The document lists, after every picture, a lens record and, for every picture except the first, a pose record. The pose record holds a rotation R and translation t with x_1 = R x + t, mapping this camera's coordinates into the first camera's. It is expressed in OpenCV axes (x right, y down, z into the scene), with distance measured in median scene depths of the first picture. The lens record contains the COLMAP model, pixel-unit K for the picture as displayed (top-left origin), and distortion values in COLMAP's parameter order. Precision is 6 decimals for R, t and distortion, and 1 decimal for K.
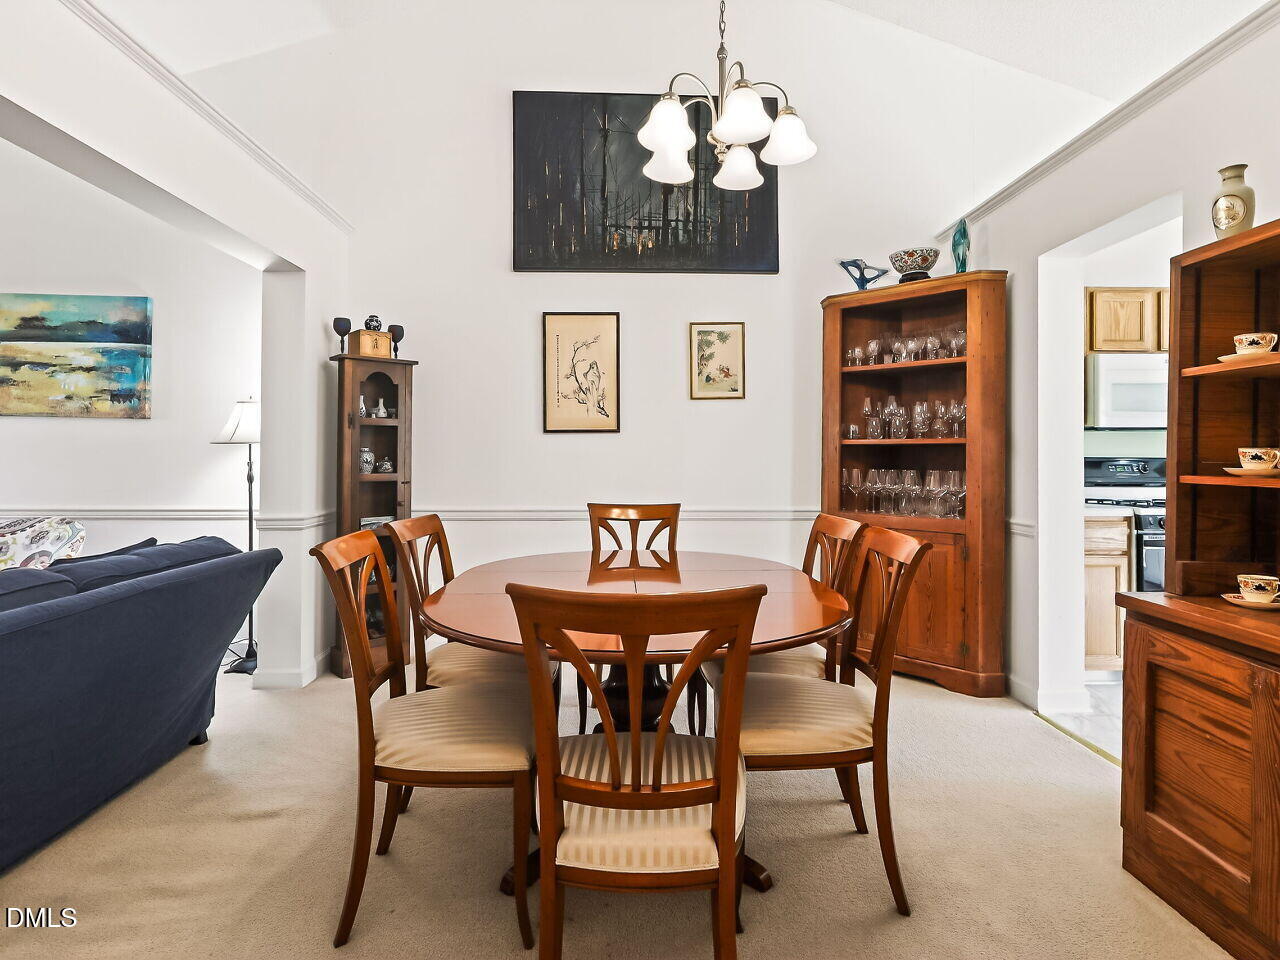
lens RADIAL K [[655.3, 0, 639.1], [0, 655.3, 449.5], [0, 0, 1]] dist [-0.010517, 0.003334]
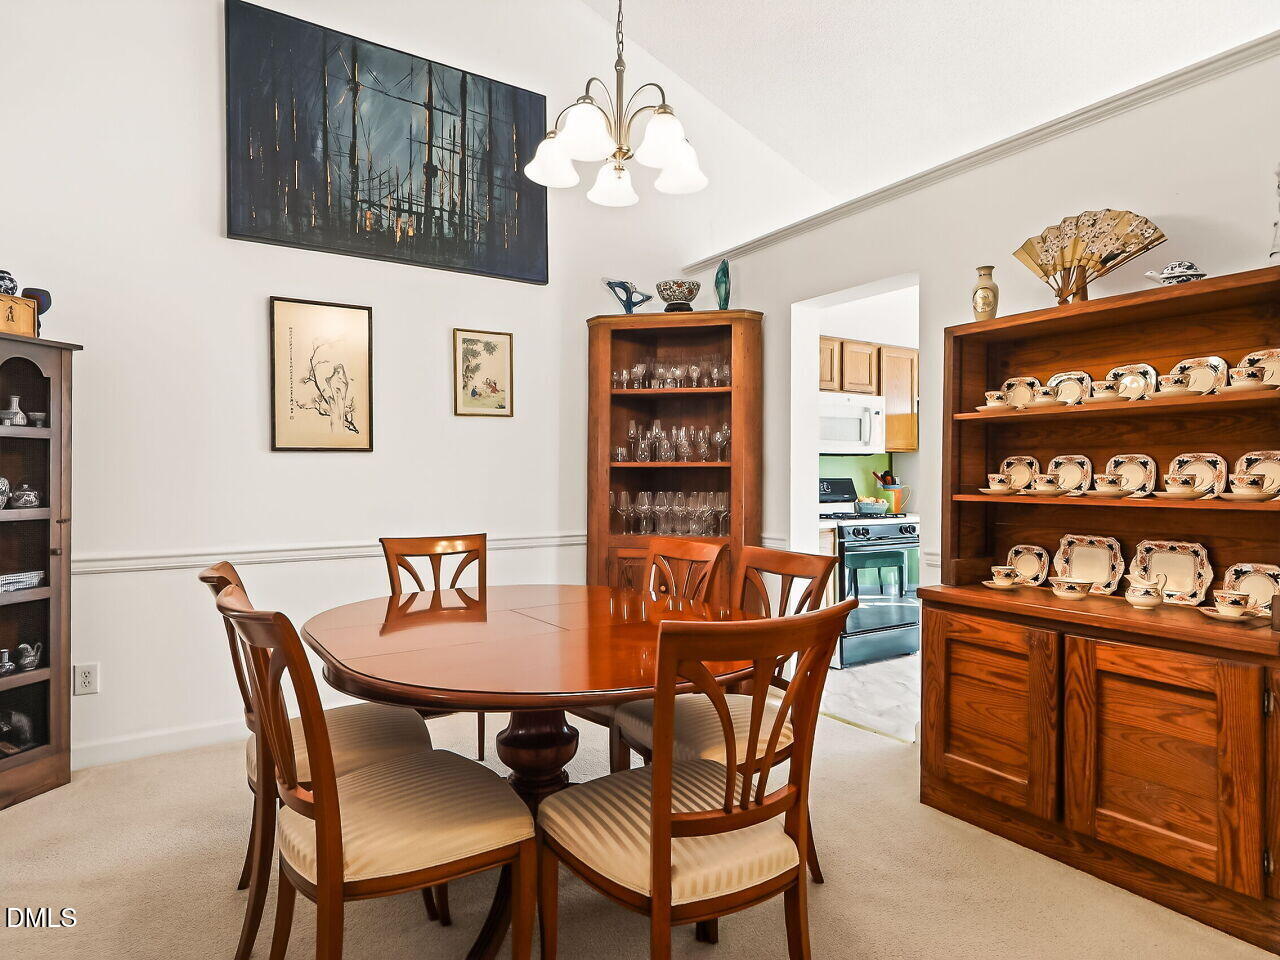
lens RADIAL K [[732.4, 0, 630.0], [0, 732.4, 475.5], [0, 0, 1]] dist [0.002532, 0.003690]
pose [[0.858664, -0.003699, 0.512526, -0.243018], [-0.002115, 0.999940, 0.010761, -0.006907], [-0.512535, -0.010324, 0.858605, 0.031768]]
